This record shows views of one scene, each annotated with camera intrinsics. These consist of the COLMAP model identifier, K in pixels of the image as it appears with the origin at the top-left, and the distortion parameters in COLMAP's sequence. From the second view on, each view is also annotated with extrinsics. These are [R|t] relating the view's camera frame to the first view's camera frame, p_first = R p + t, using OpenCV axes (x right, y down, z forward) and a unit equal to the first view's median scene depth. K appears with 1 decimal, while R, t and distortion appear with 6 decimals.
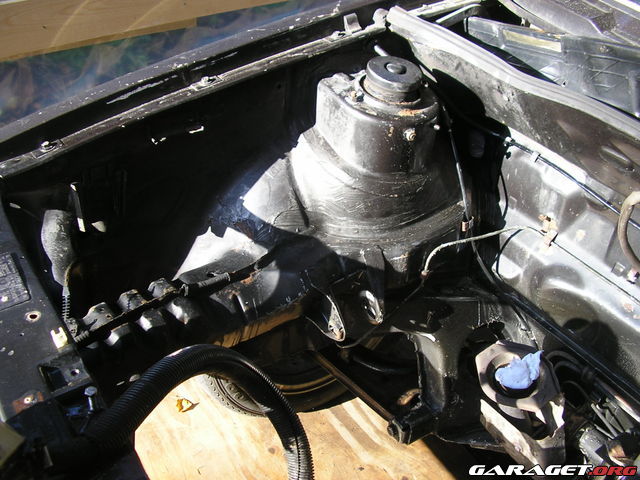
lens RADIAL K [[701.1, 0, 320.1], [0, 701.1, 236.9], [0, 0, 1]] dist [-0.146278, 0.000000]
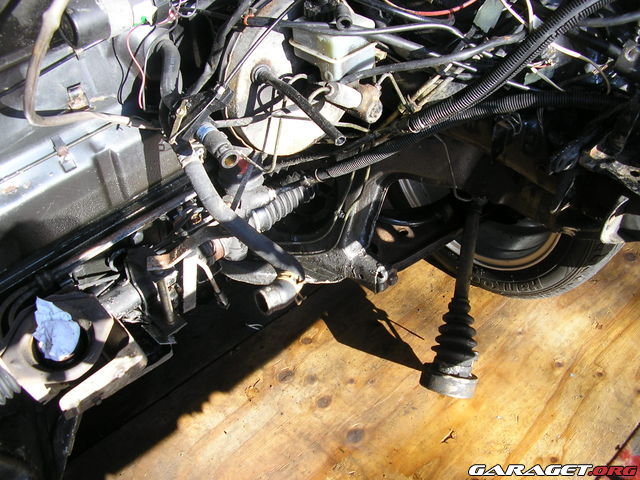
lens RADIAL K [[701.1, 0, 321.7], [0, 701.1, 241.4], [0, 0, 1]] dist [-0.146278, 0.000000]
pose [[-0.157311, -0.737874, 0.656350, -0.185107], [0.603889, 0.454004, 0.655132, -0.170589], [-0.781390, 0.499422, 0.374174, 0.397818]]
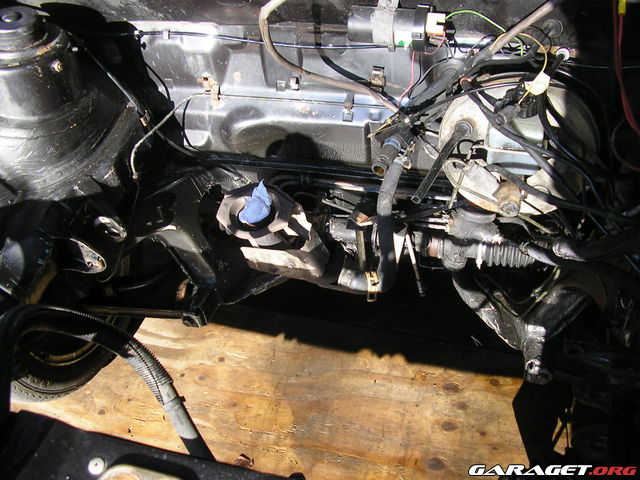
lens RADIAL K [[701.1, 0, 317.0], [0, 701.1, 239.9], [0, 0, 1]] dist [-0.146278, 0.000000]
pose [[0.760126, -0.535777, 0.367629, -0.082120], [0.492212, 0.844136, 0.212513, 0.045012], [-0.424188, 0.019415, 0.905366, -0.078314]]
